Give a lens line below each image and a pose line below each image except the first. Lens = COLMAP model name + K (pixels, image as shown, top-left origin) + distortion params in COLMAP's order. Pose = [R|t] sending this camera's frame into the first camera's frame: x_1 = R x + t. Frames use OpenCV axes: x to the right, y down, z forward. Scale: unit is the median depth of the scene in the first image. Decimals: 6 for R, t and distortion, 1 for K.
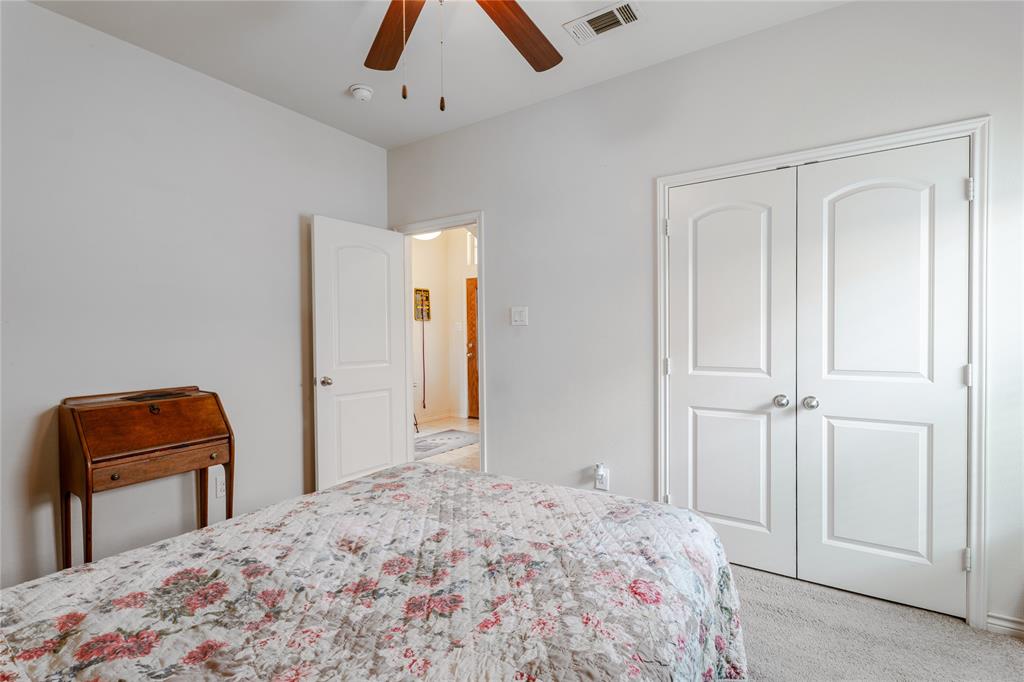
lens RADIAL K [[471.8, 0, 514.2], [0, 471.8, 341.2], [0, 0, 1]] dist [-0.000294, 0.000902]
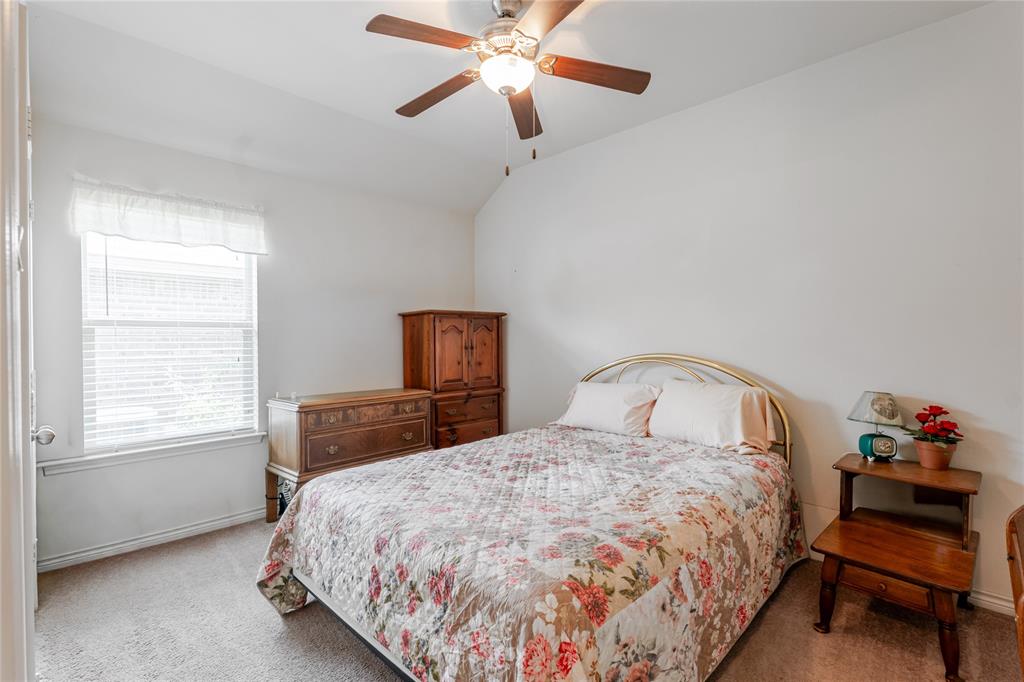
lens RADIAL K [[471.8, 0, 514.2], [0, 471.8, 341.2], [0, 0, 1]] dist [-0.000294, 0.000902]
pose [[-0.979746, 0.012625, 0.199845, -0.419529], [0.017666, 0.999569, 0.023461, -0.032505], [-0.199462, 0.026516, -0.979547, 2.233891]]
